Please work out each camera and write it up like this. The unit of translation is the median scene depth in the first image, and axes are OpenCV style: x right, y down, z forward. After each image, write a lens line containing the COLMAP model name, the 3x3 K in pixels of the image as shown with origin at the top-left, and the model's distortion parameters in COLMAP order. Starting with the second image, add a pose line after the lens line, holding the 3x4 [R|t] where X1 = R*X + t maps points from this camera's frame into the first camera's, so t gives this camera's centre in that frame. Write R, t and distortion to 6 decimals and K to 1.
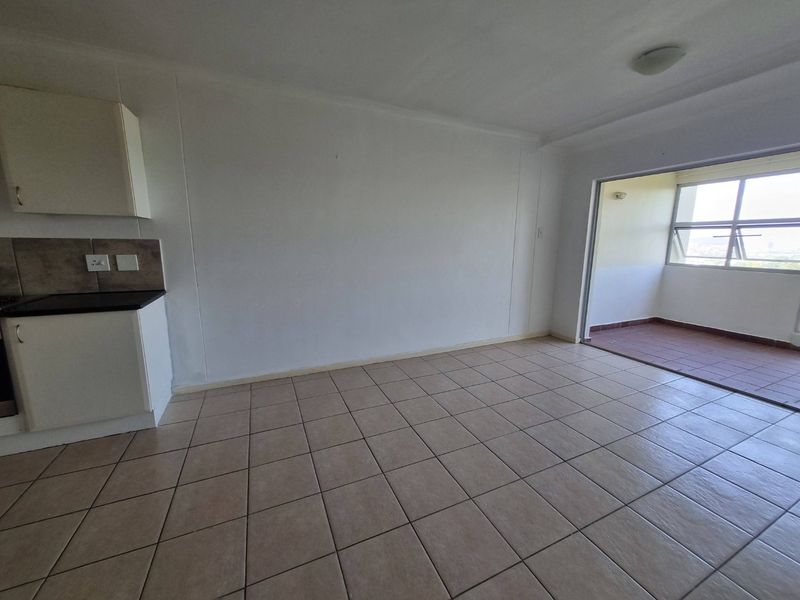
lens RADIAL K [[319.2, 0, 398.9], [0, 319.2, 294.4], [0, 0, 1]] dist [0.008180, 0.001007]
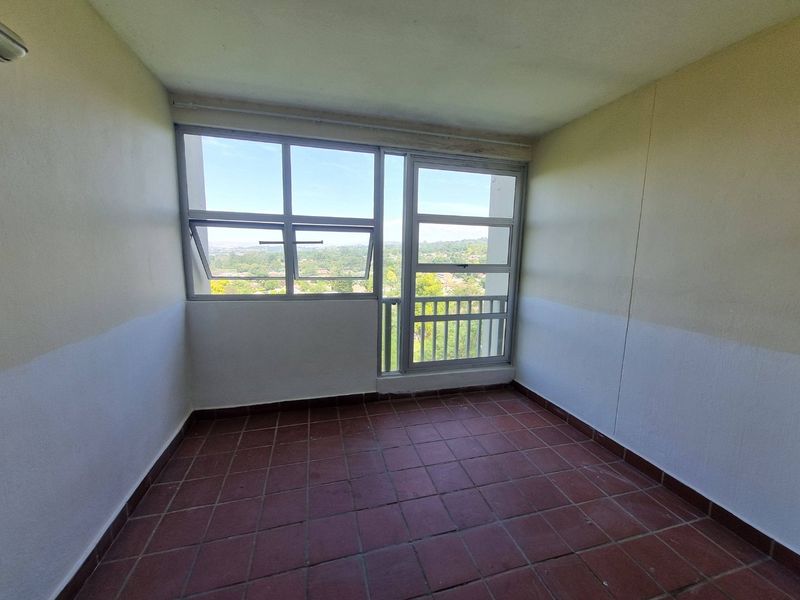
lens RADIAL K [[319.2, 0, 401.3], [0, 319.2, 294.1], [0, 0, 1]] dist [0.008180, 0.001007]
pose [[0.148841, -0.141038, 0.978752, 0.475824], [0.142029, 0.982563, 0.119989, -0.126085], [-0.978608, 0.121152, 0.166277, 0.696248]]
